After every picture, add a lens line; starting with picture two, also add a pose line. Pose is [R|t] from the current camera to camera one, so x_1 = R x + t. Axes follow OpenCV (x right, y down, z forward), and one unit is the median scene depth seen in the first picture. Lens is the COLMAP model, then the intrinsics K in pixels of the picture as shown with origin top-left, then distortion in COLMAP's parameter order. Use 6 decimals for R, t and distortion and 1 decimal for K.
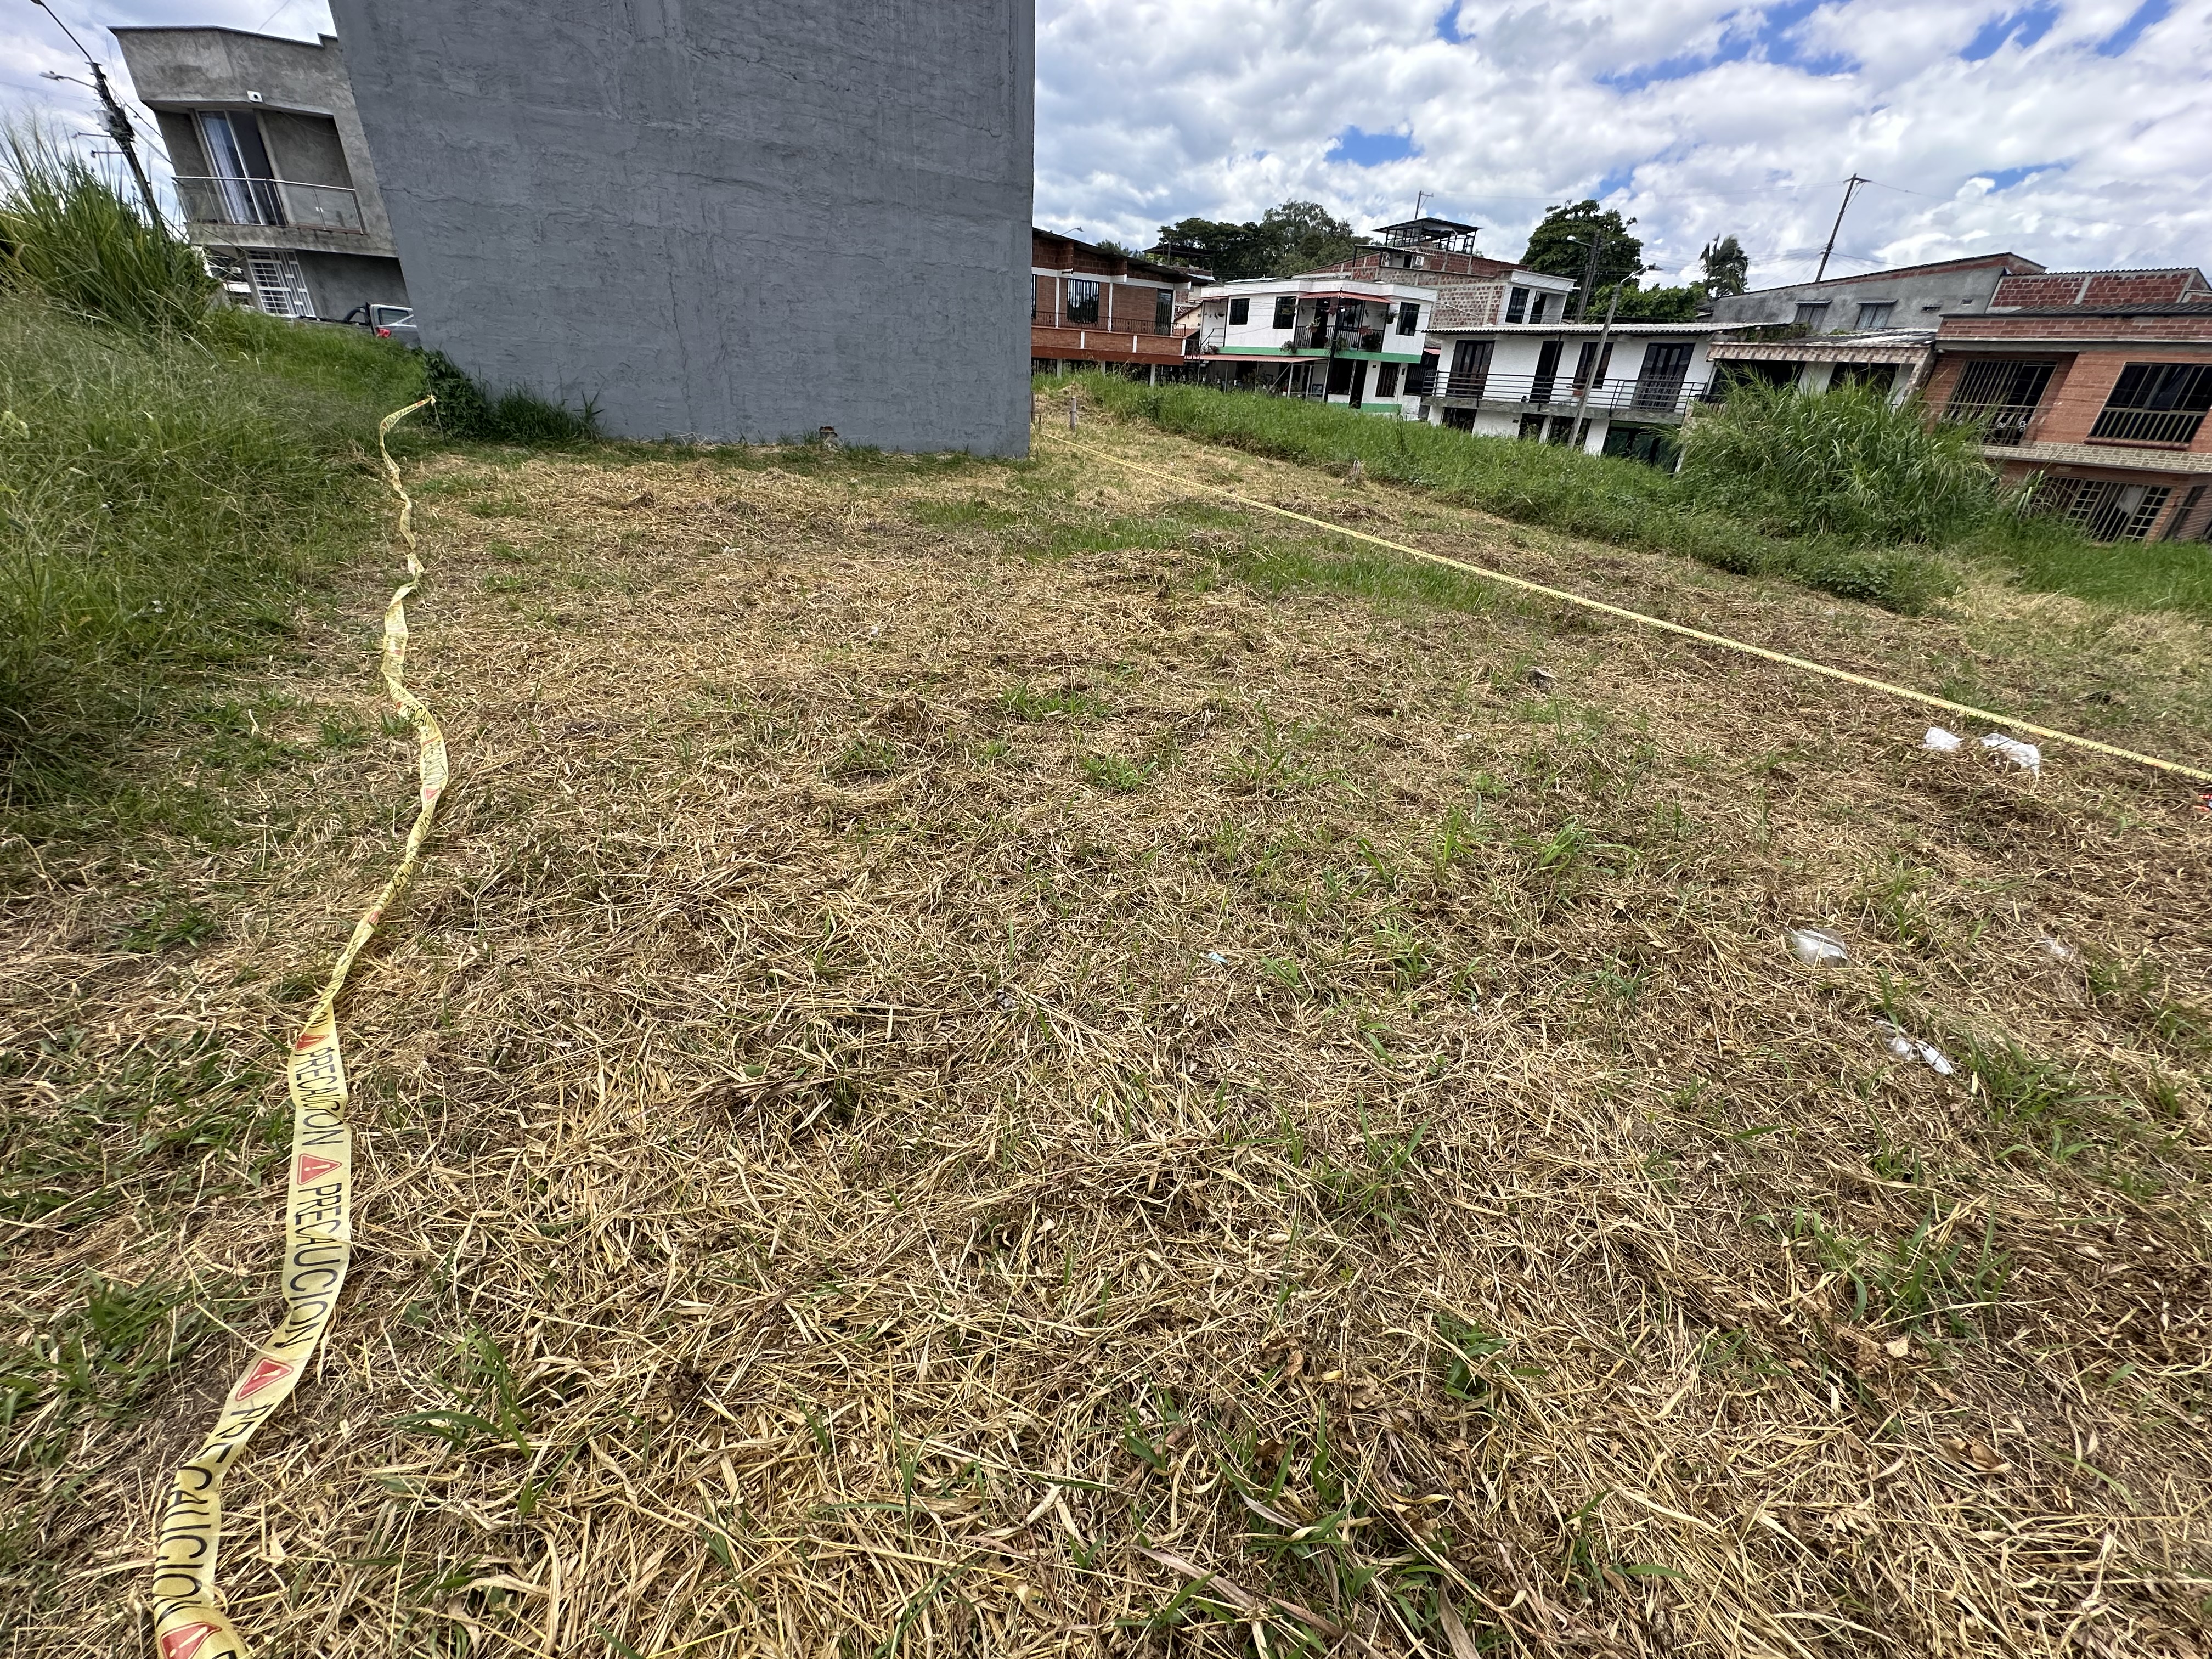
lens RADIAL K [[884.0, 0, 1106.1], [0, 884.0, 826.7], [0, 0, 1]] dist [-0.002975, 0.000693]
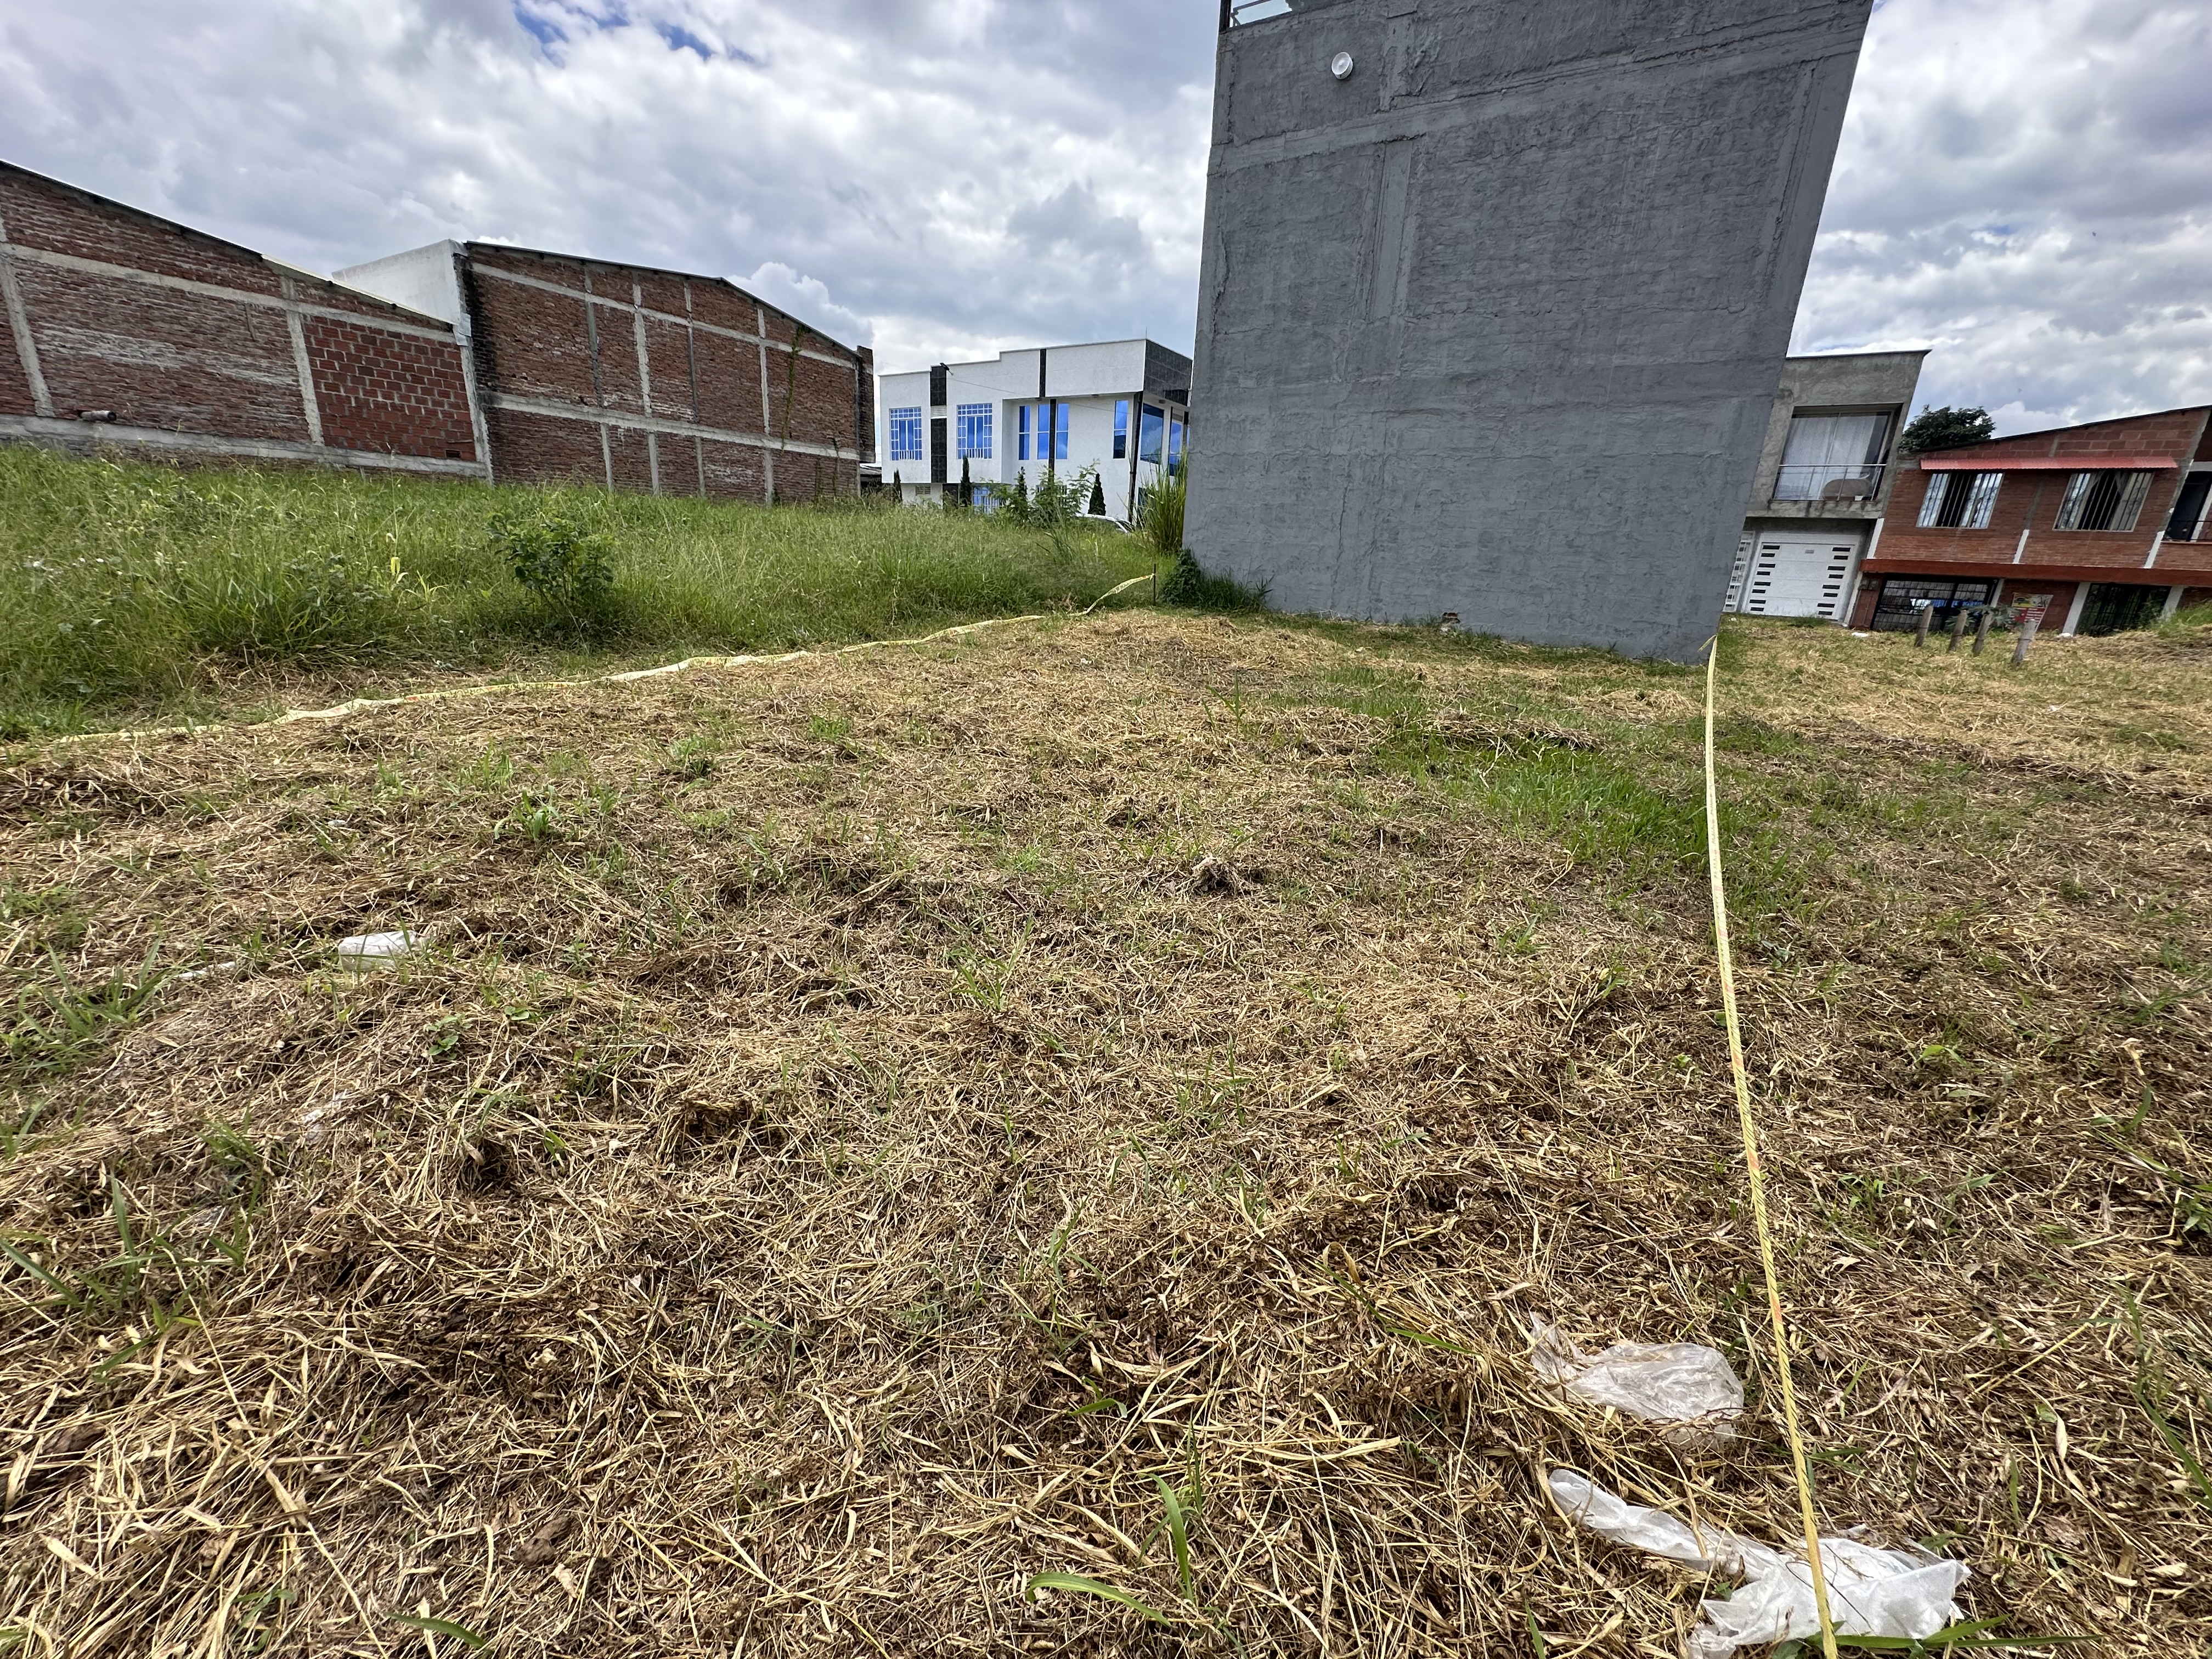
lens RADIAL K [[884.2, 0, 1106.3], [0, 884.2, 825.0], [0, 0, 1]] dist [-0.003463, 0.000813]
pose [[0.420555, 0.238045, -0.875482, 0.594921], [-0.441264, 0.896811, 0.031875, -0.107095], [0.792730, 0.372913, 0.482199, 0.343156]]
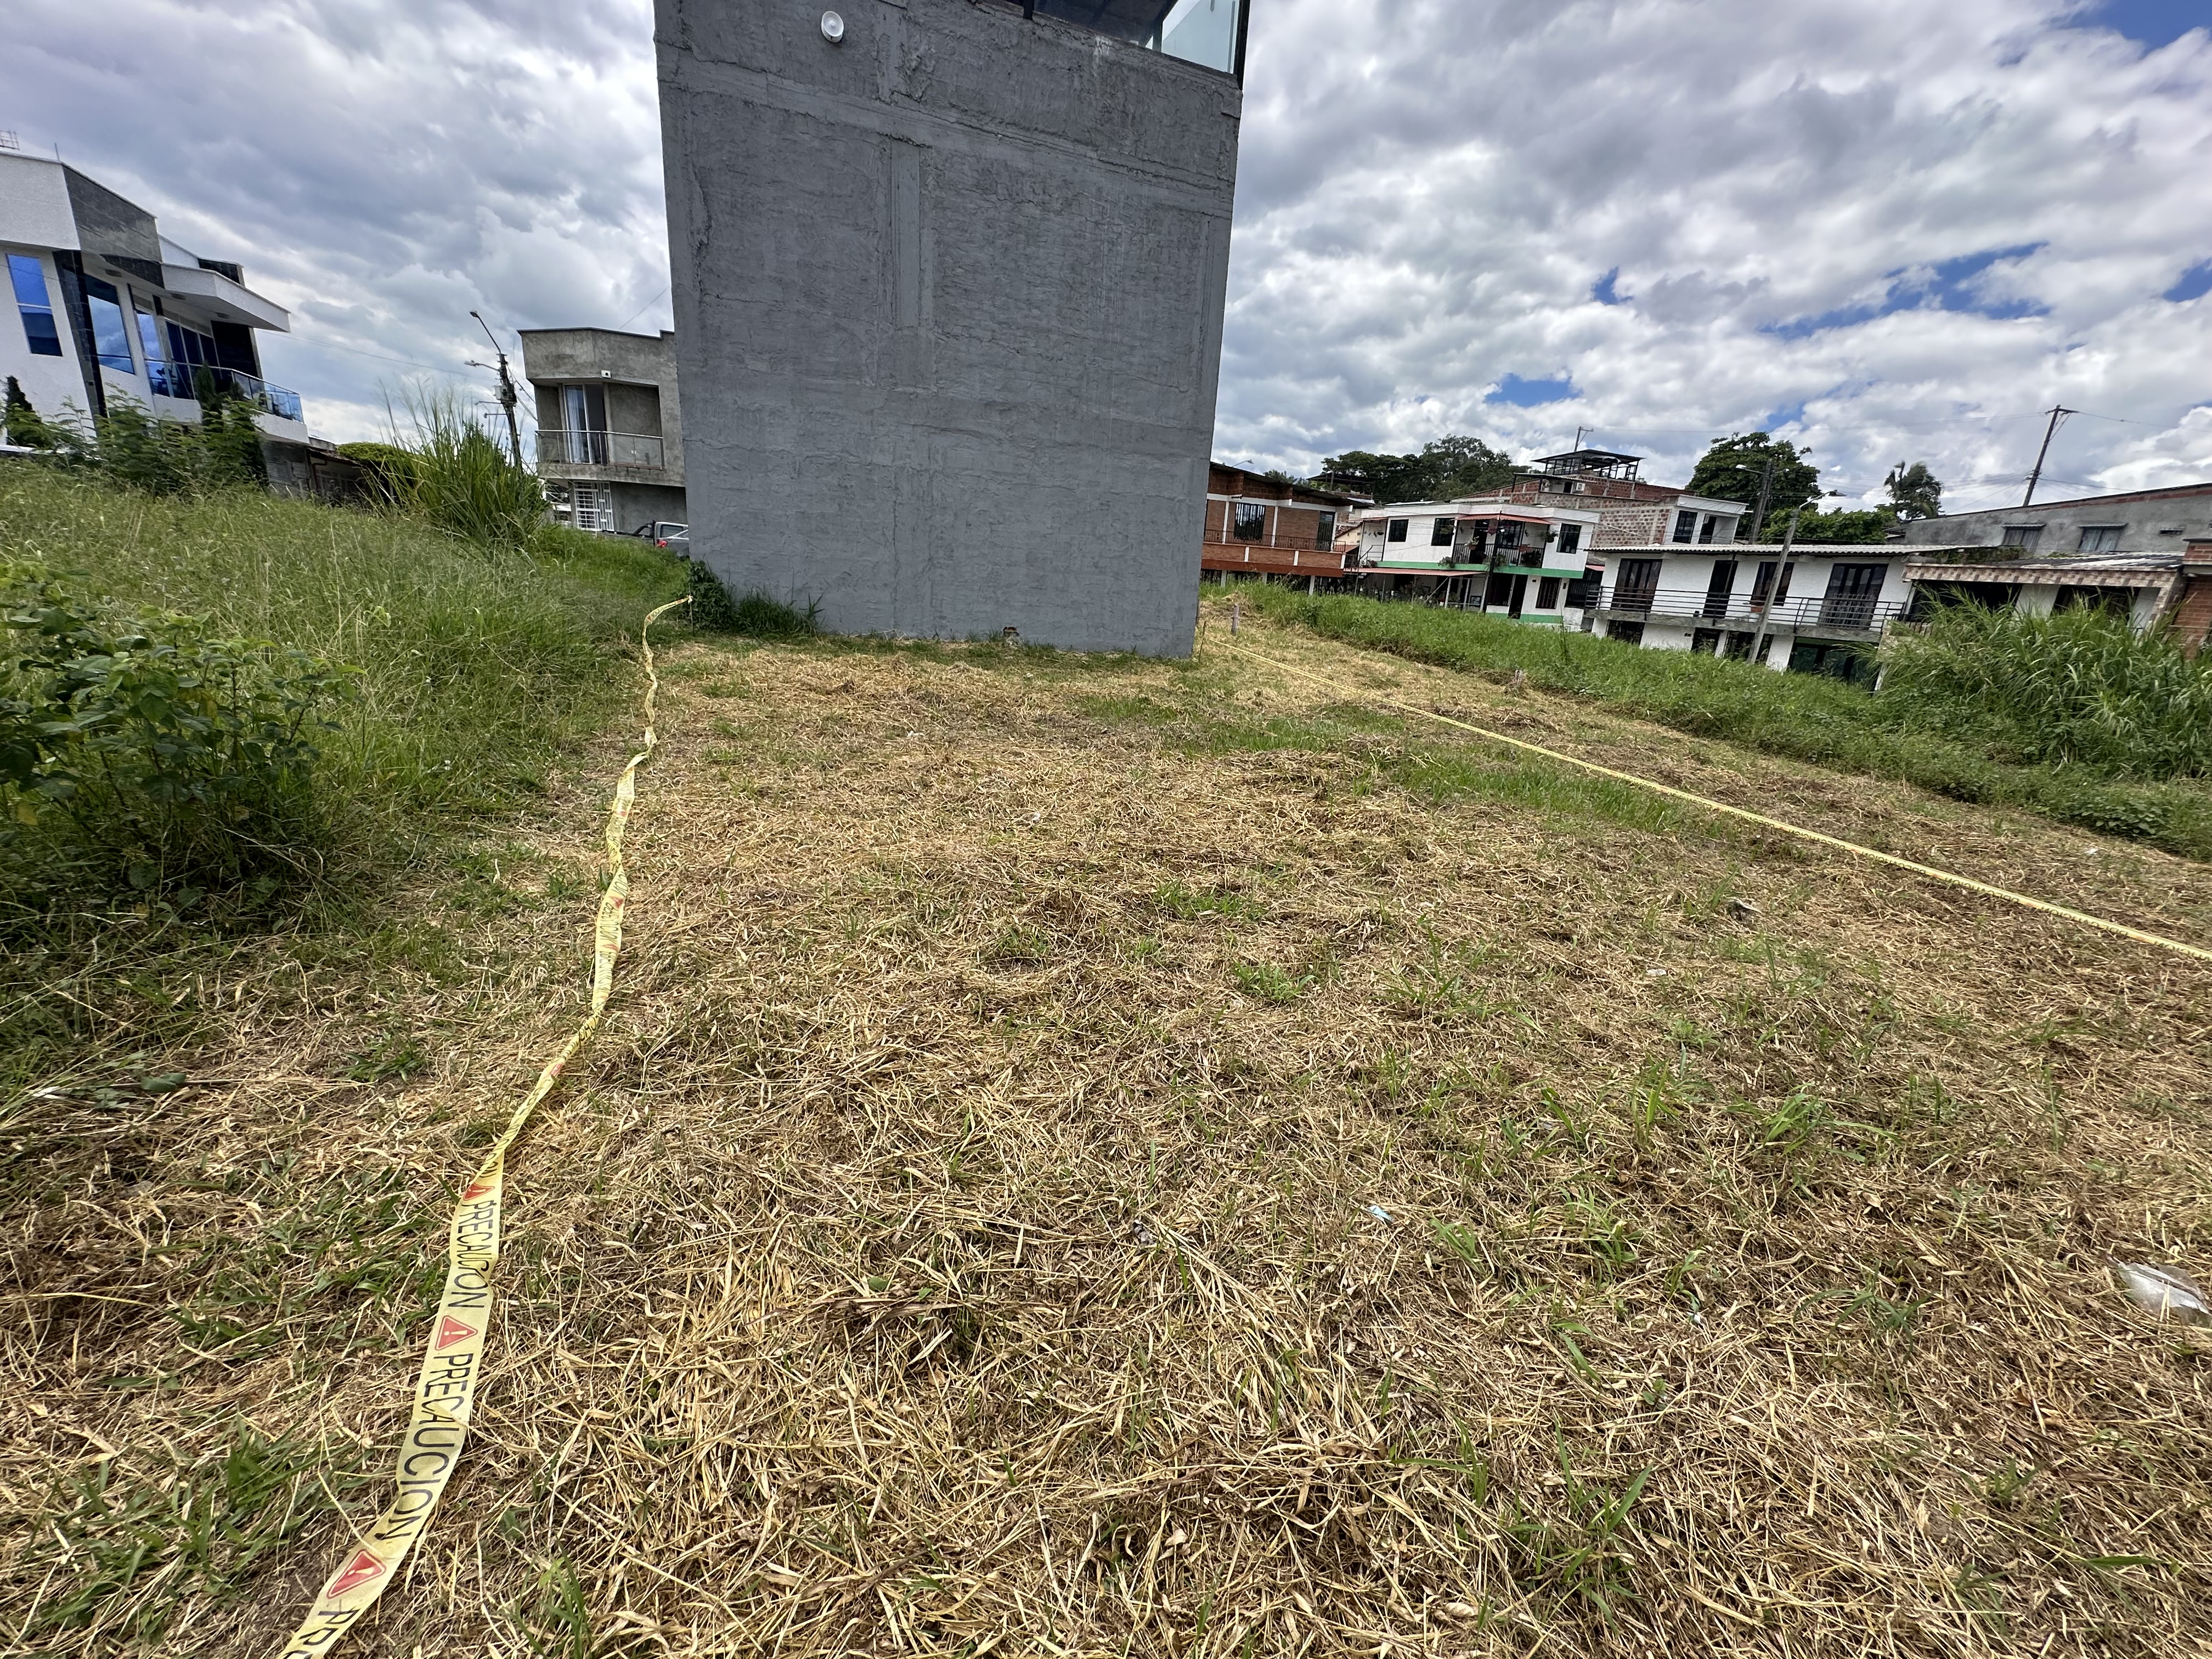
lens RADIAL K [[884.2, 0, 1106.3], [0, 884.2, 825.0], [0, 0, 1]] dist [-0.003463, 0.000813]
pose [[0.985040, 0.059810, -0.161611, -0.006999], [-0.091363, 0.976437, -0.195506, -0.009333], [0.146110, 0.207347, 0.967295, 0.003155]]
